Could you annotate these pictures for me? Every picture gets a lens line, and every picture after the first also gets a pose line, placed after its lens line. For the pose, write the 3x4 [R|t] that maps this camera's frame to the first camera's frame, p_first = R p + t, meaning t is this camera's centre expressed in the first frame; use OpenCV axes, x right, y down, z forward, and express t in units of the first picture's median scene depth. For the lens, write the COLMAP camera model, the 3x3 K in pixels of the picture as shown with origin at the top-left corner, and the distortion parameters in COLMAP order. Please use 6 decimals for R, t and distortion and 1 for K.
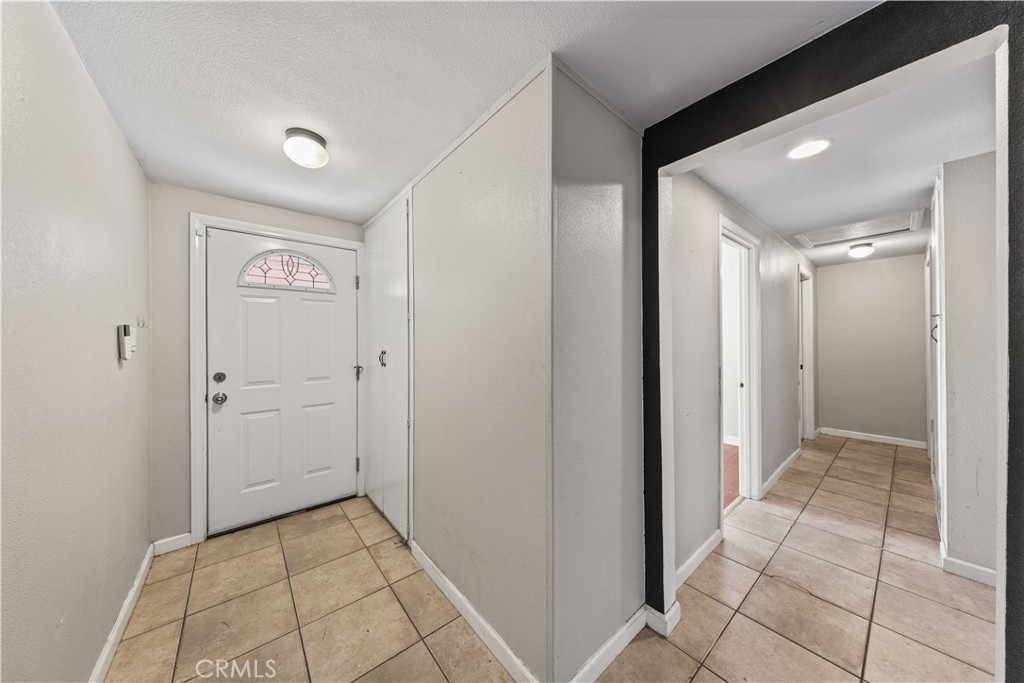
lens RADIAL K [[327.3, 0, 509.2], [0, 327.3, 339.4], [0, 0, 1]] dist [-0.001731, -0.000006]
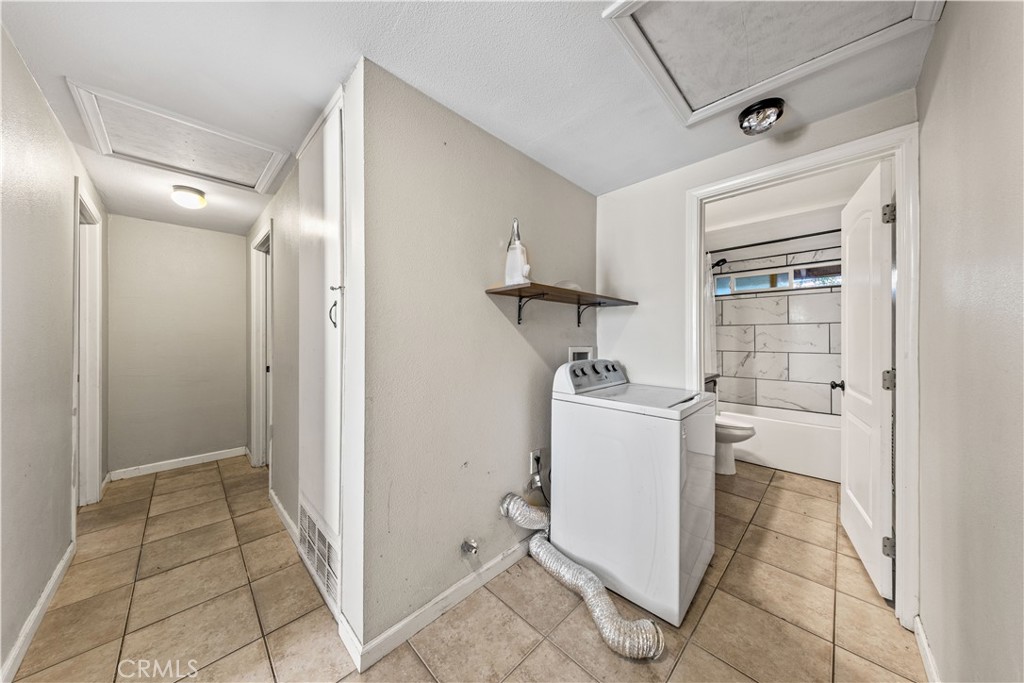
lens RADIAL K [[327.3, 0, 510.0], [0, 327.3, 337.8], [0, 0, 1]] dist [-0.001731, -0.000006]
pose [[-0.099986, 0.007506, 0.994961, 0.356991], [-0.003863, 0.999961, -0.007932, 0.021461], [-0.994981, -0.004637, -0.099953, 0.427499]]
